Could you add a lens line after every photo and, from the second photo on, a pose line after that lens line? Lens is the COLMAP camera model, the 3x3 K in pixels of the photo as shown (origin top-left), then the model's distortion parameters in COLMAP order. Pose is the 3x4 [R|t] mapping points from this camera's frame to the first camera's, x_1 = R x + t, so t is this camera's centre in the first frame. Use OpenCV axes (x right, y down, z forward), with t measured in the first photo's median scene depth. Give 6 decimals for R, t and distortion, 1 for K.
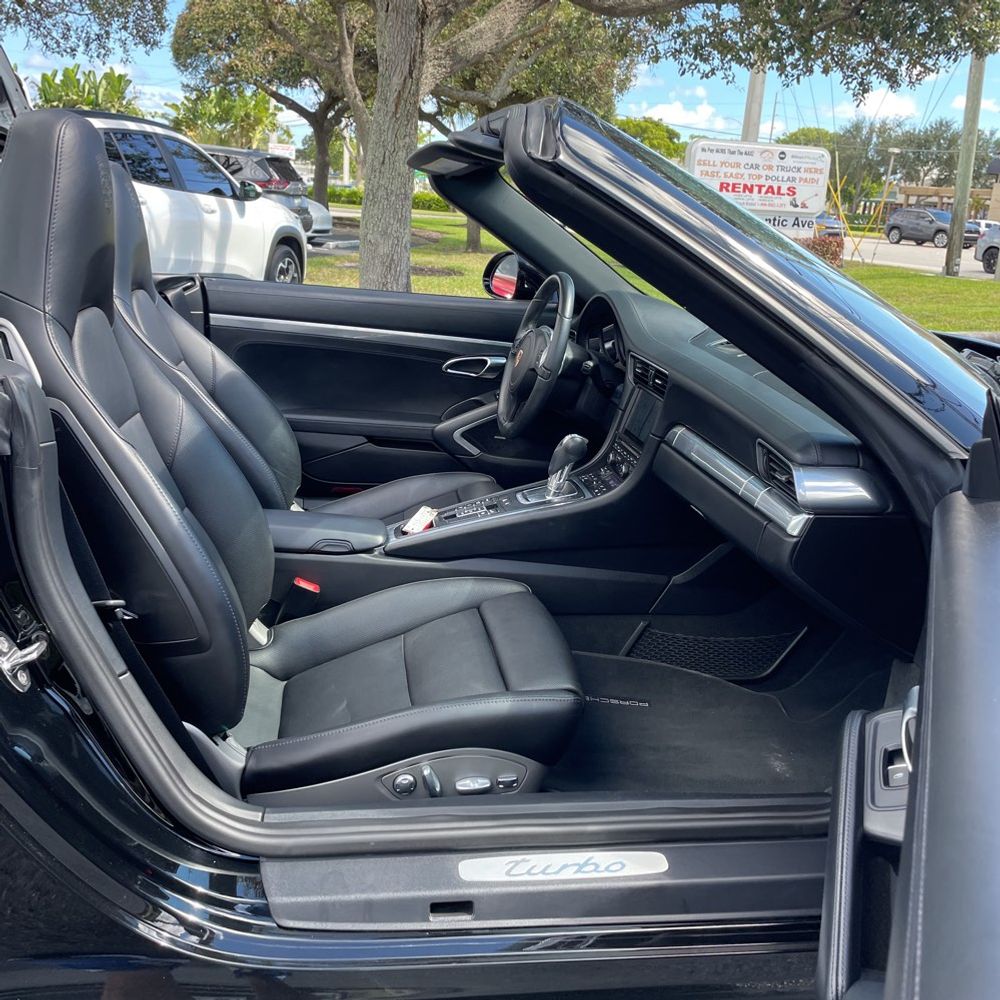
lens RADIAL K [[1007.1, 0, 503.4], [0, 1007.1, 489.0], [0, 0, 1]] dist [0.084310, -0.106922]
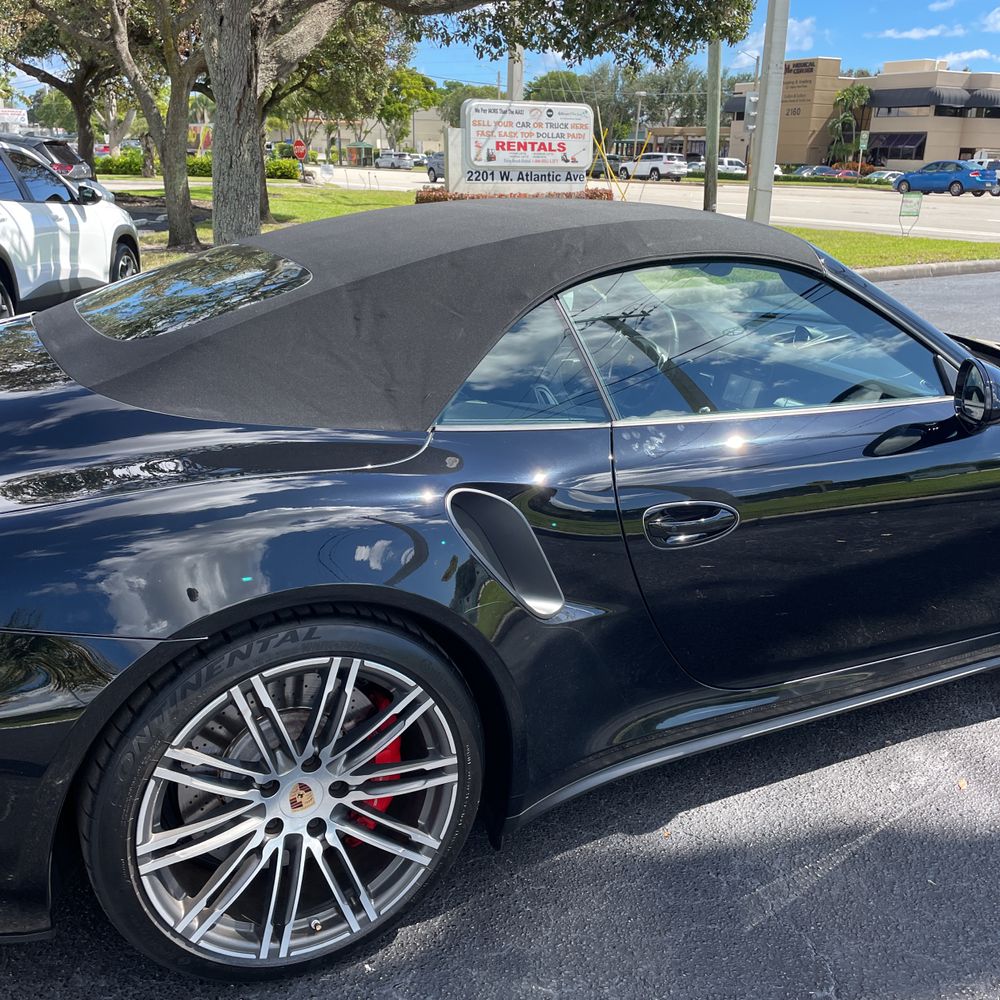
lens RADIAL K [[1004.6, 0, 498.5], [0, 1004.6, 504.3], [0, 0, 1]] dist [0.078980, -0.100858]
pose [[0.974910, -0.115139, 0.190511, -0.024917], [0.103881, 0.992256, 0.068095, -0.002712], [-0.196876, -0.046596, 0.979321, -0.035834]]
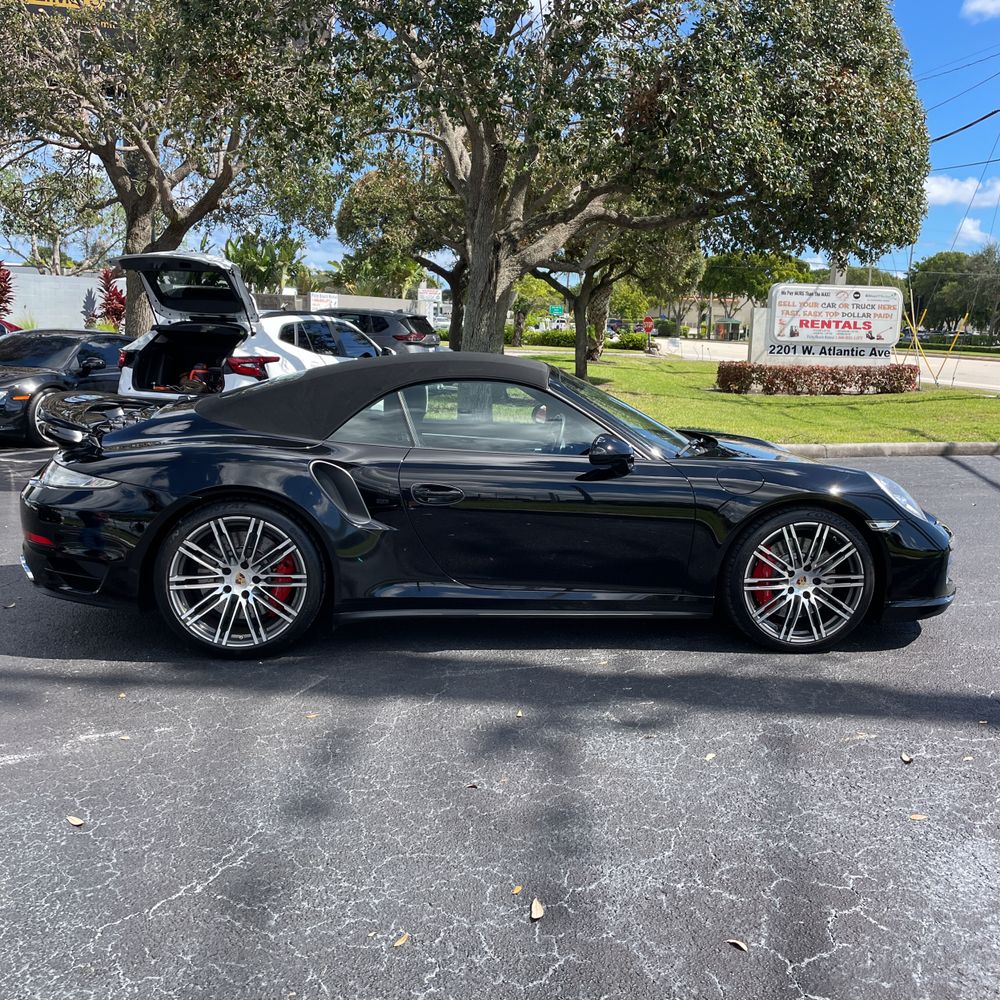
lens RADIAL K [[997.2, 0, 519.6], [0, 997.2, 496.8], [0, 0, 1]] dist [0.094398, -0.135531]
pose [[0.992559, -0.006956, -0.121569, 0.037322], [-0.006929, 0.993523, -0.113418, 0.024513], [0.121571, 0.113417, 0.986082, -0.124080]]
